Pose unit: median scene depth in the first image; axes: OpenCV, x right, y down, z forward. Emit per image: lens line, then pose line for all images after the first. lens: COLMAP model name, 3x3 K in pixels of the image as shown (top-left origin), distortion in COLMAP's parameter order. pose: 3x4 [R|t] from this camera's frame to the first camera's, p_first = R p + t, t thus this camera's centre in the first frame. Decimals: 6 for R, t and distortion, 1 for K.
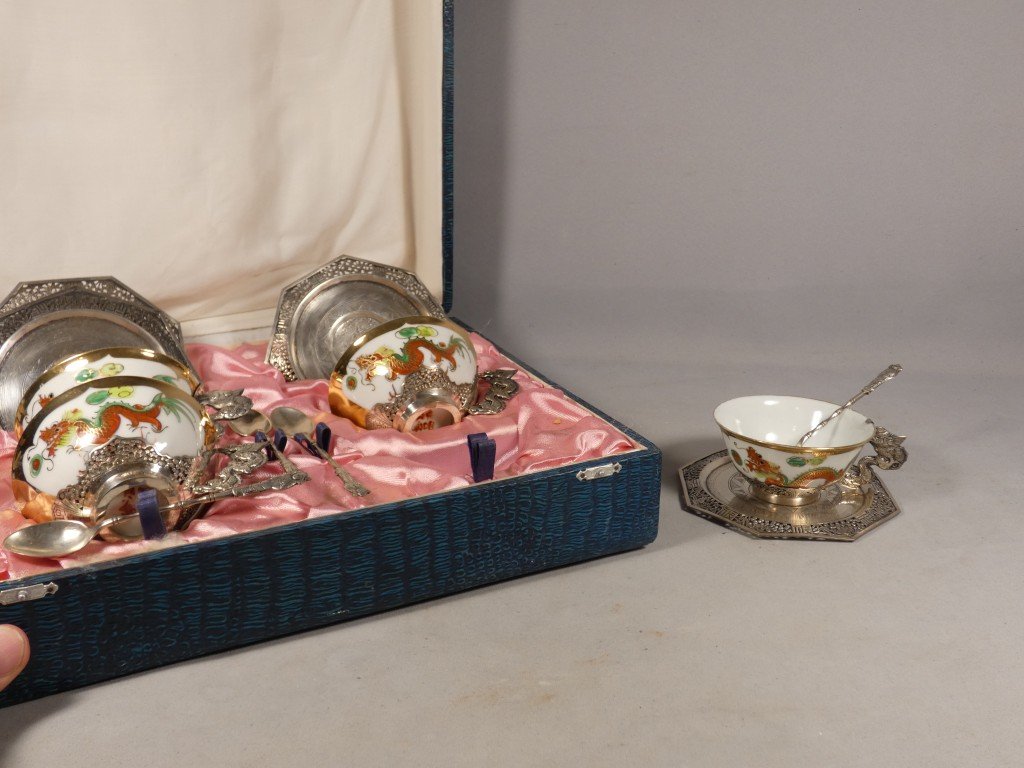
lens RADIAL K [[1040.3, 0, 512.0], [0, 1040.3, 384.0], [0, 0, 1]] dist [0.003226, -0.032216]
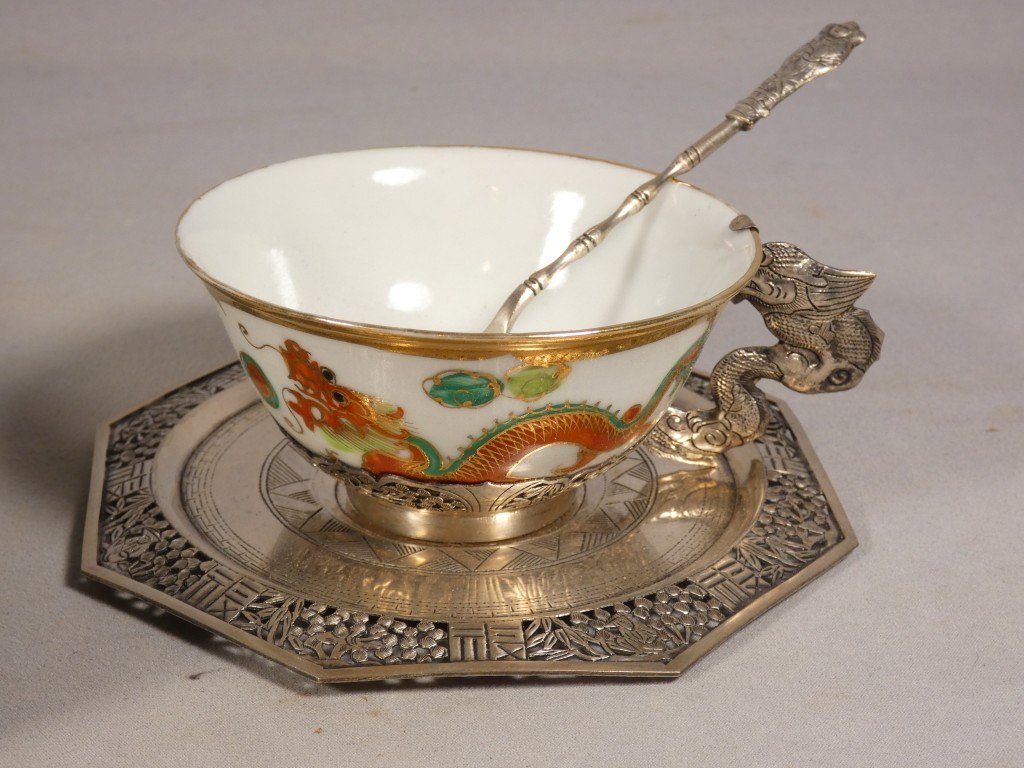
lens RADIAL K [[2244.7, 0, 512.0], [0, 2244.7, 384.0], [0, 0, 1]] dist [0.462652, -5.601986]
pose [[0.986351, -0.051495, 0.156398, 0.187580], [0.037045, 0.994888, 0.093945, 0.019572], [-0.160437, -0.086869, 0.983216, 0.417284]]
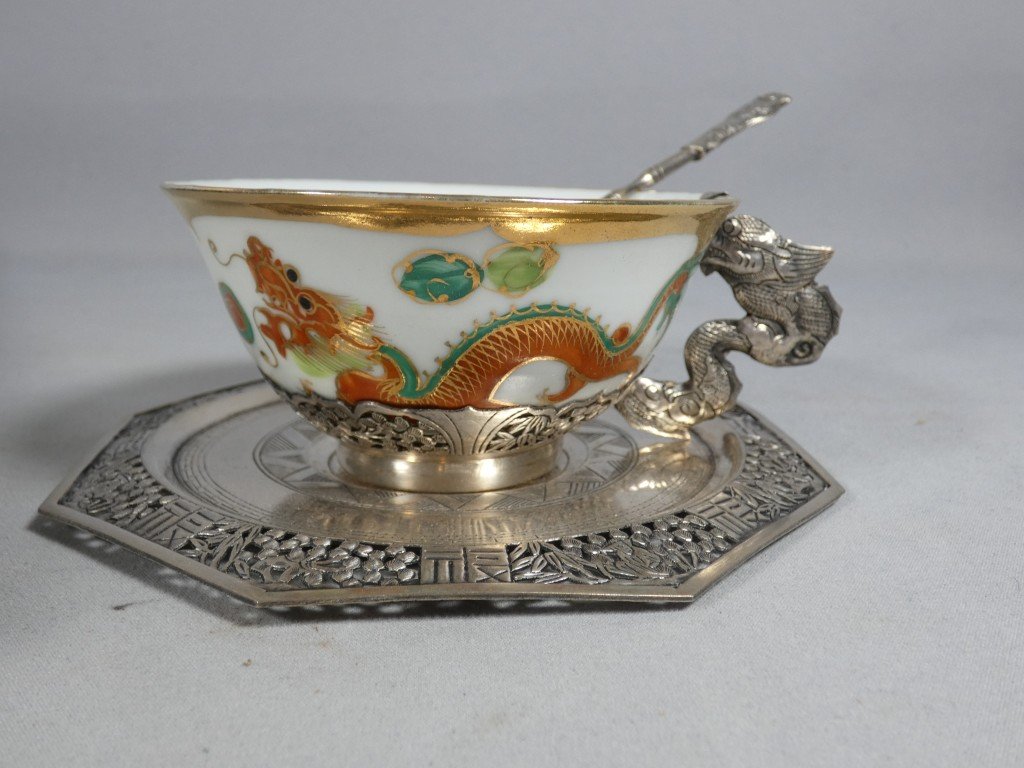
lens RADIAL K [[1040.3, 0, 512.0], [0, 1040.3, 384.0], [0, 0, 1]] dist [0.003226, -0.032216]
pose [[0.985606, -0.029781, 0.166413, 0.238093], [0.046450, 0.994181, -0.097190, 0.115862], [-0.162550, 0.103521, 0.981255, 0.729835]]
